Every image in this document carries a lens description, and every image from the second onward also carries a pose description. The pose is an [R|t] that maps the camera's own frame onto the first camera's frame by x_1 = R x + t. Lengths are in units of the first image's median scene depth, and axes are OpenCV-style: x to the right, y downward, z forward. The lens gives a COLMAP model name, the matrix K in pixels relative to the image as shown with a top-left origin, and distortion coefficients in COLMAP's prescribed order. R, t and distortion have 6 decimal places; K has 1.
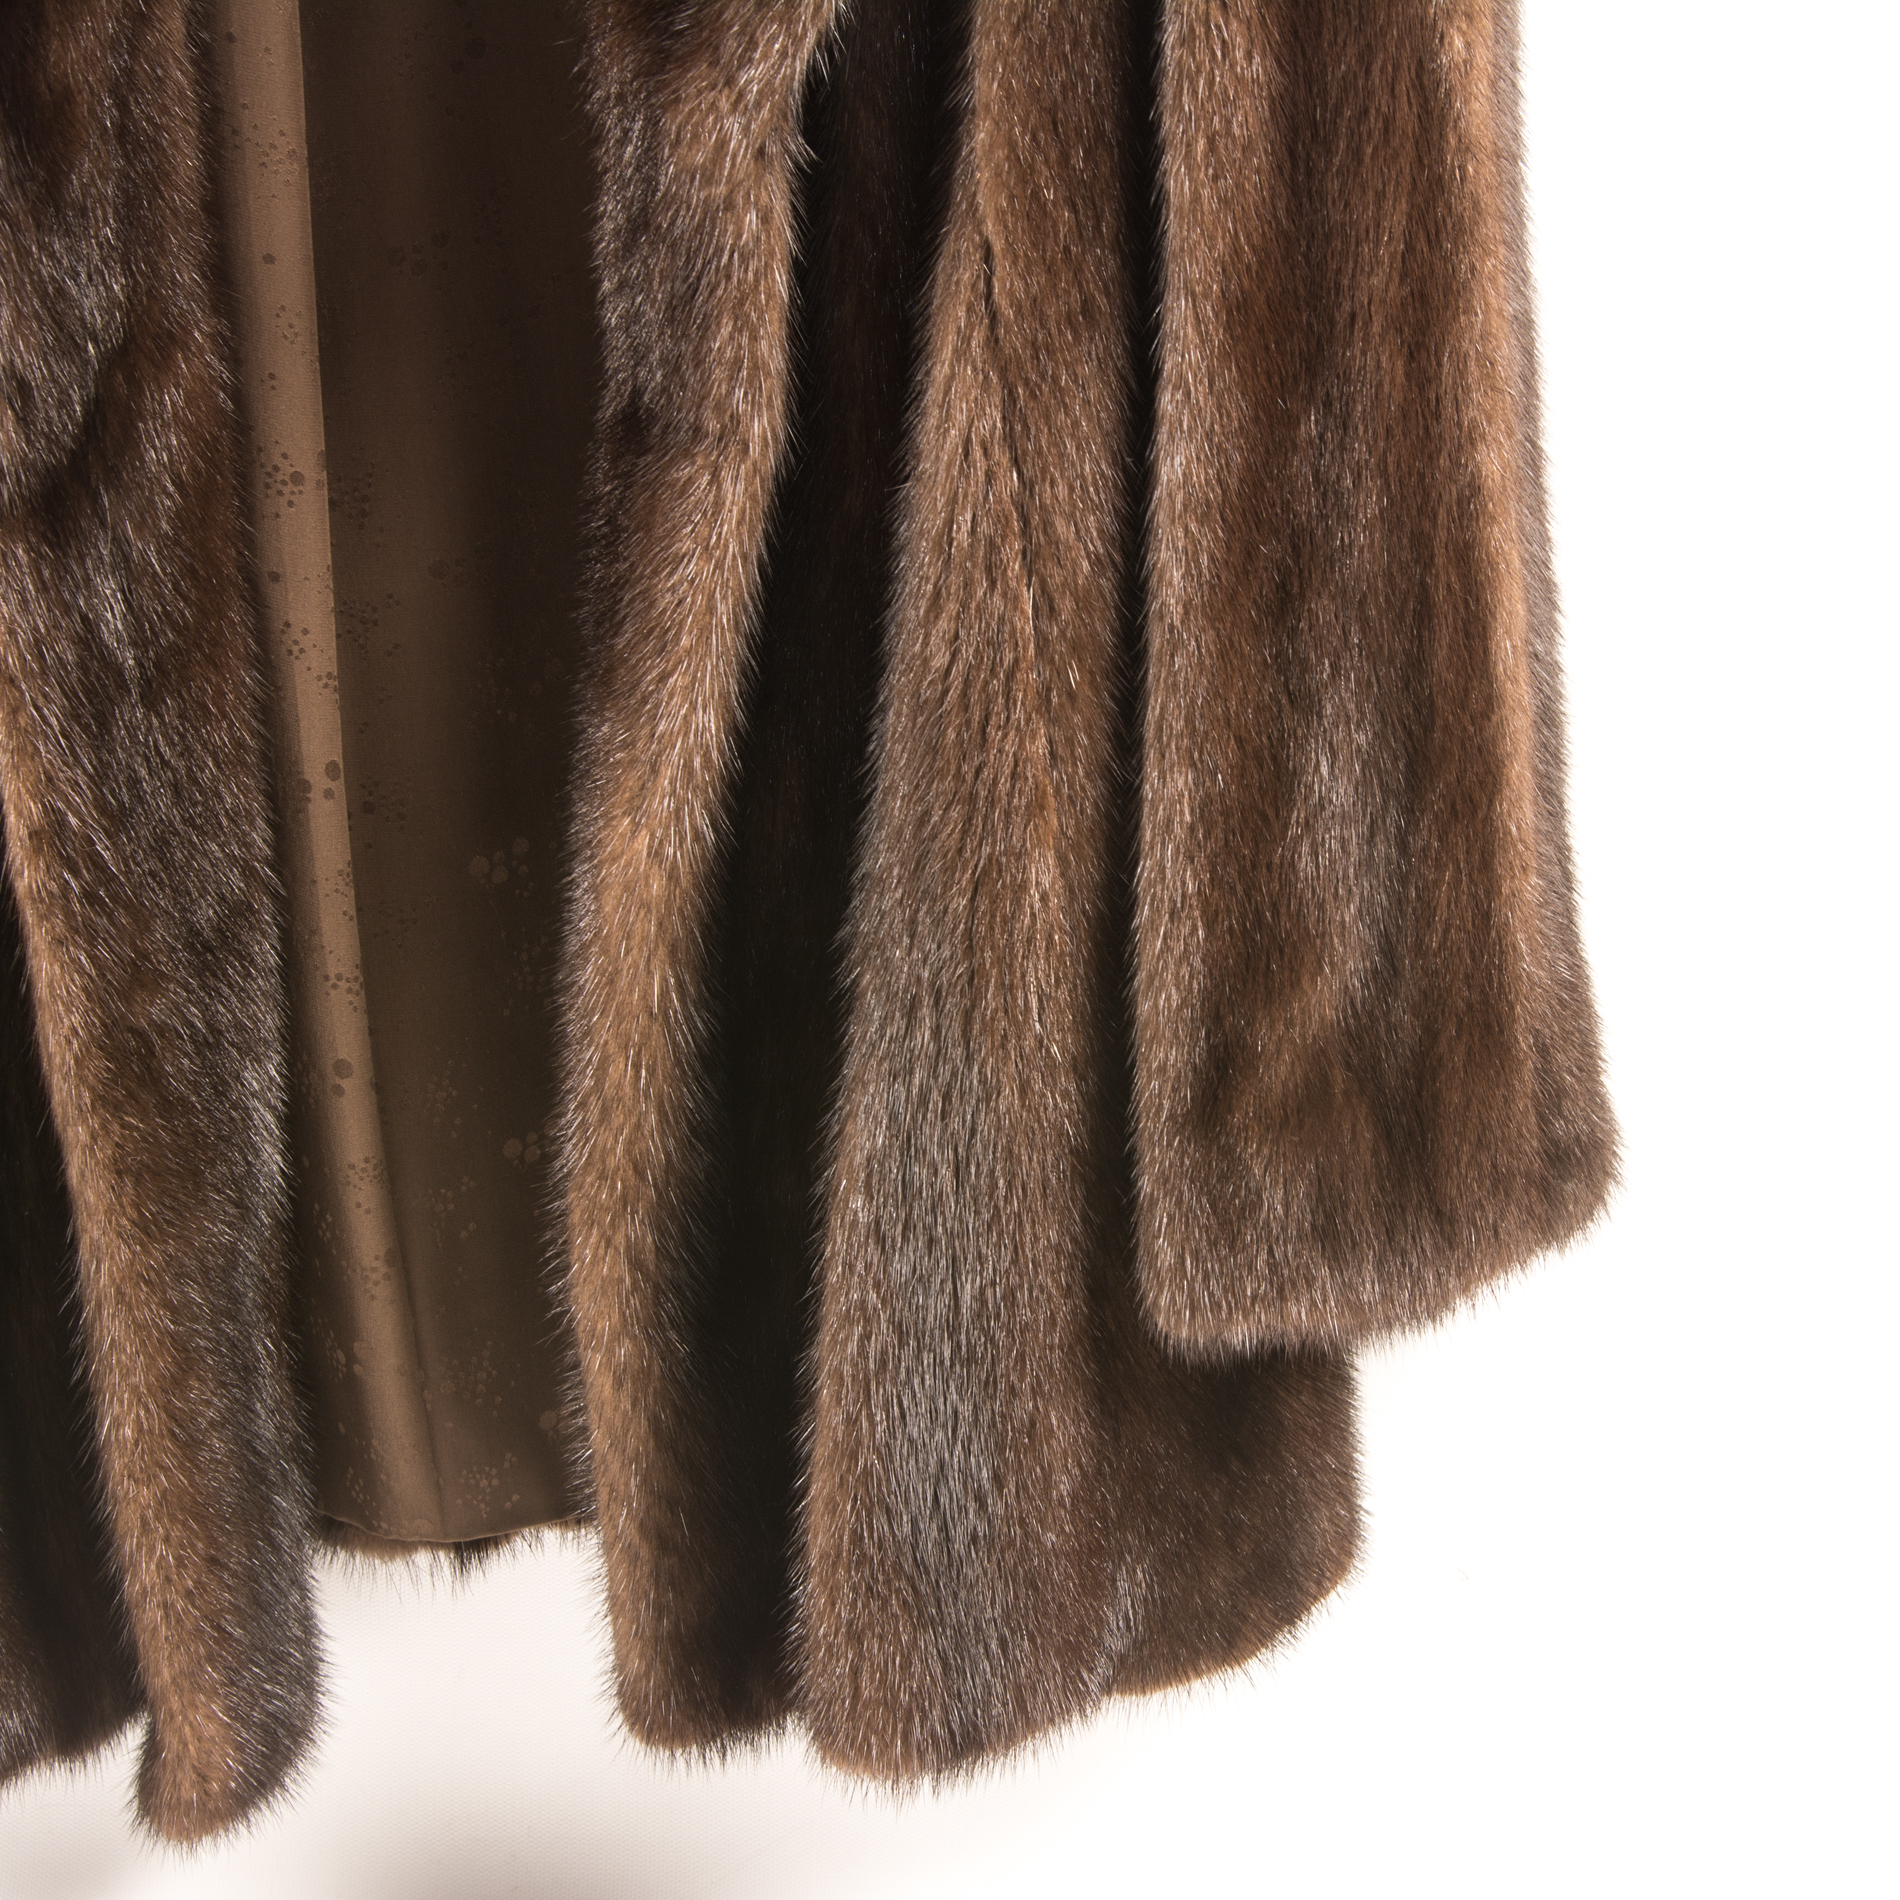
lens RADIAL K [[4816.5, 0, 950.0], [0, 4816.5, 950.0], [0, 0, 1]] dist [0.037258, 0.032059]
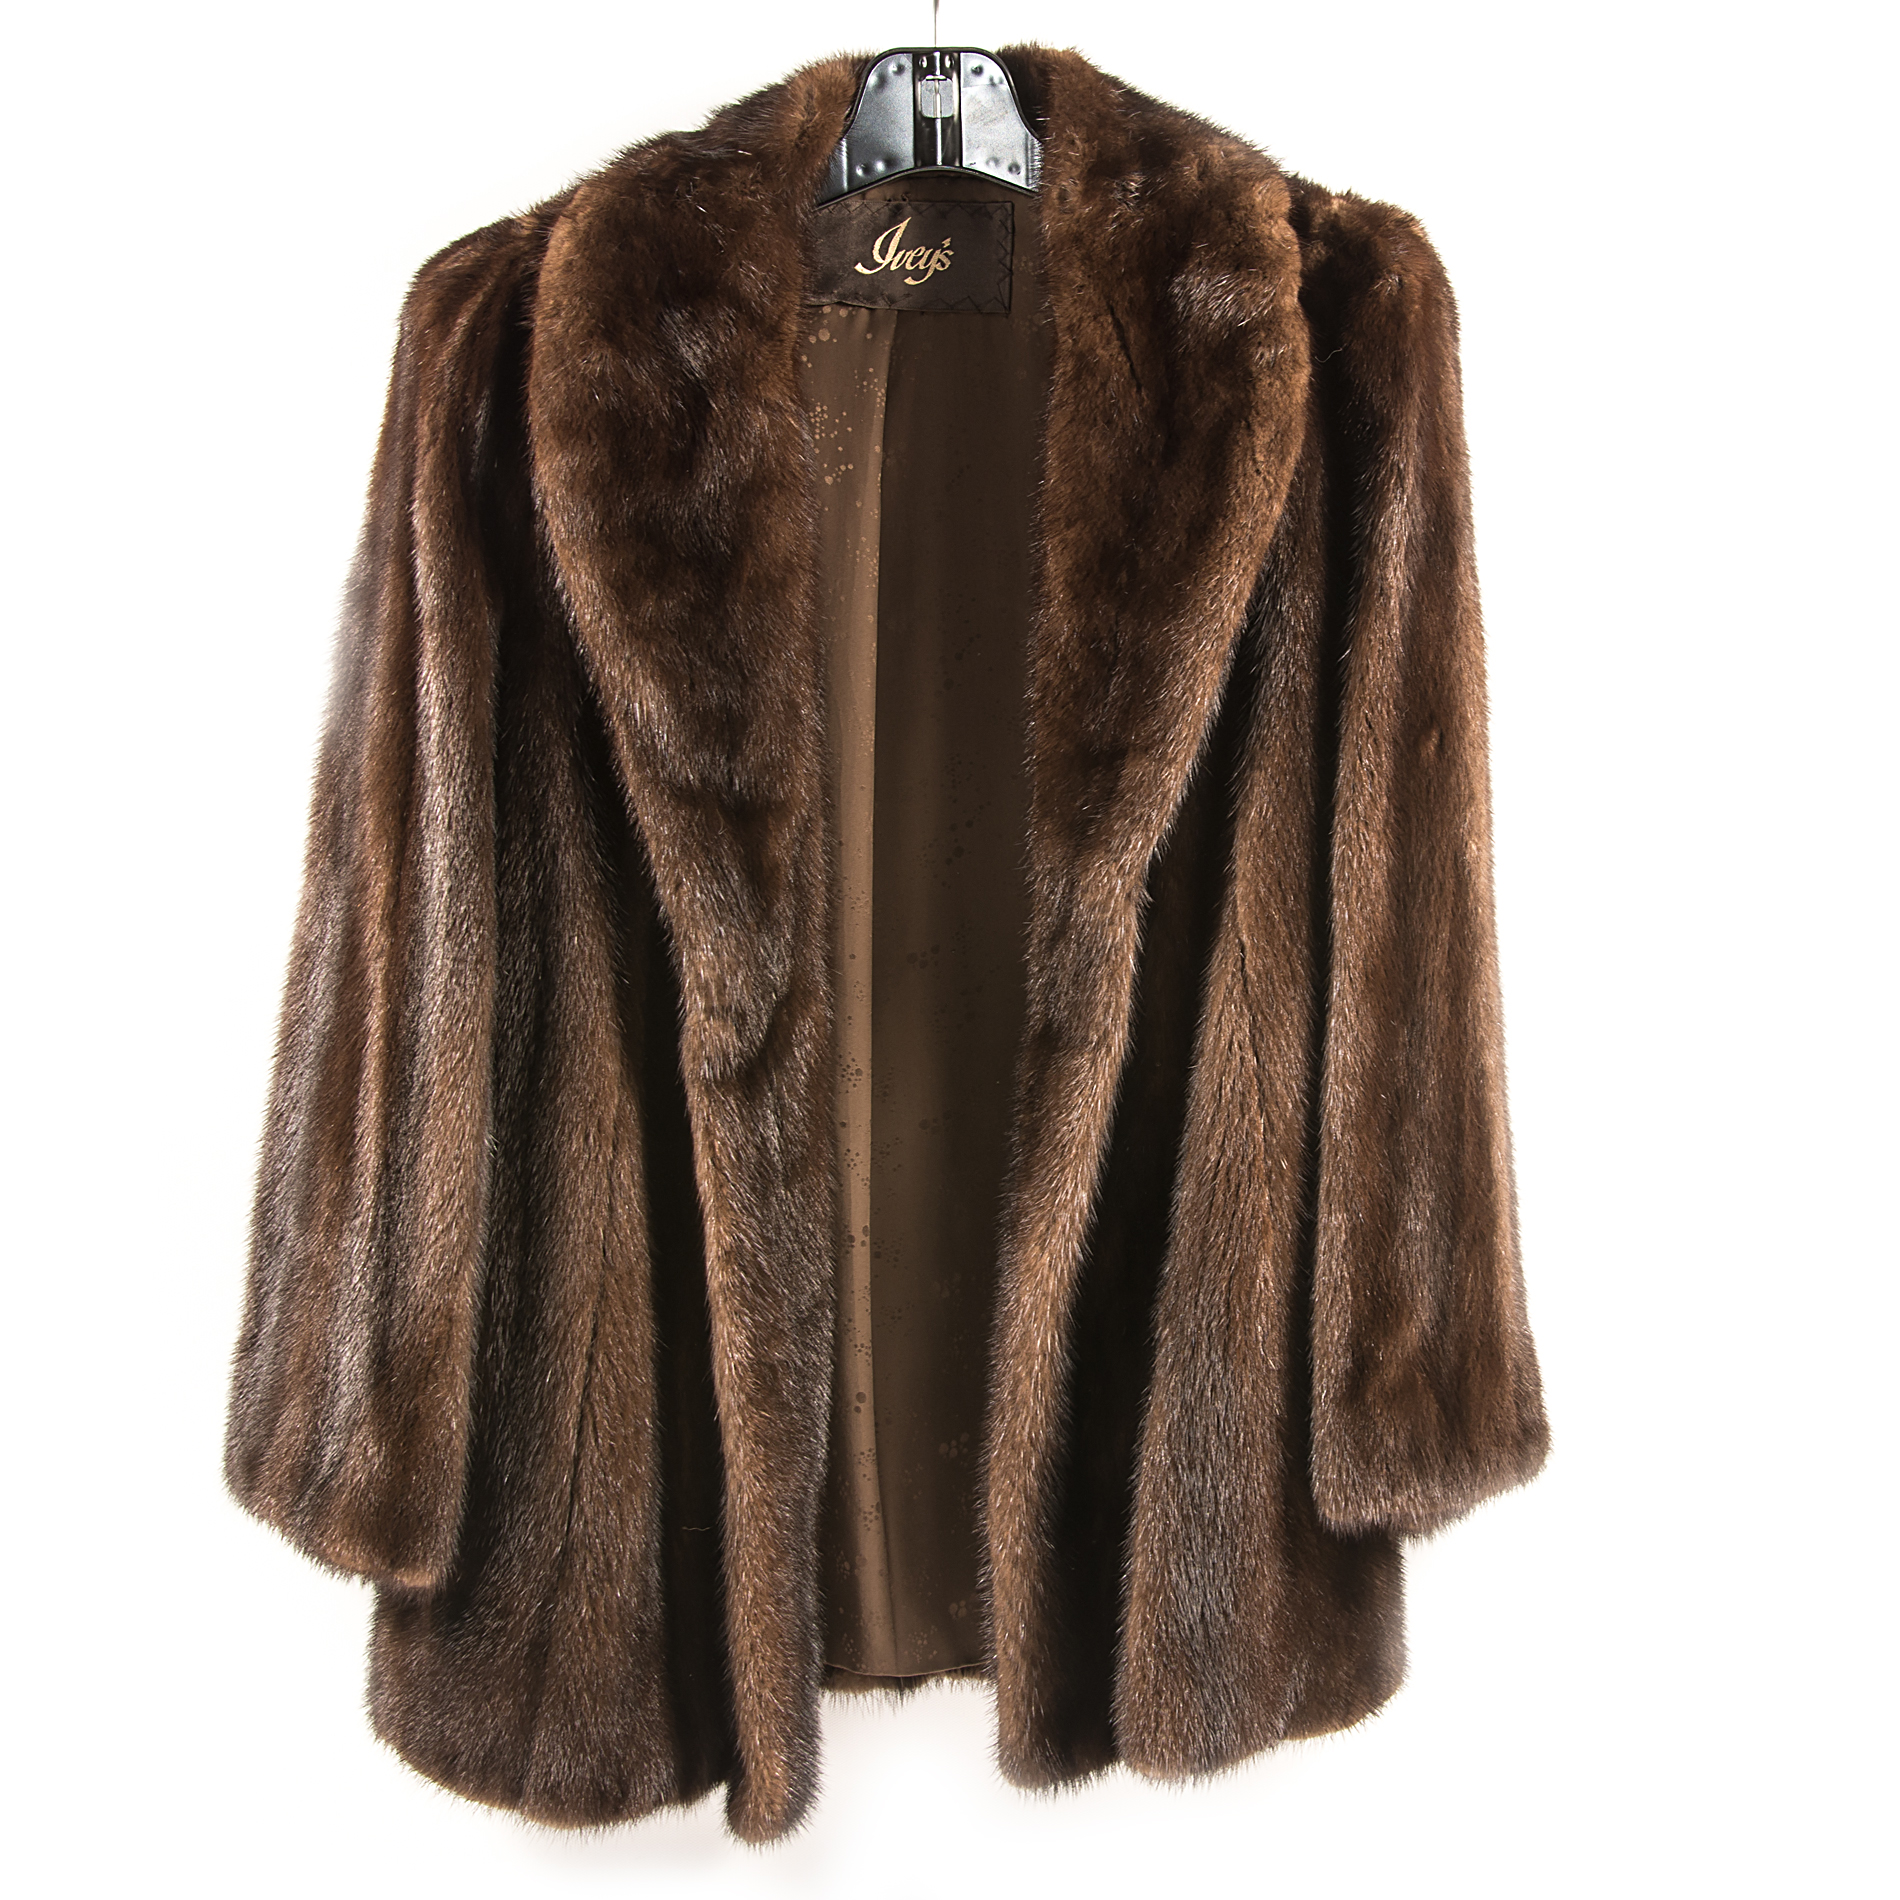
lens RADIAL K [[3773.0, 0, 950.0], [0, 3773.0, 950.0], [0, 0, 1]] dist [-0.014392, 0.062165]
pose [[0.997309, 0.011435, 0.072412, -0.216929], [0.004144, 0.977386, -0.211423, 0.177603], [-0.073192, 0.211154, 0.974709, -0.485008]]
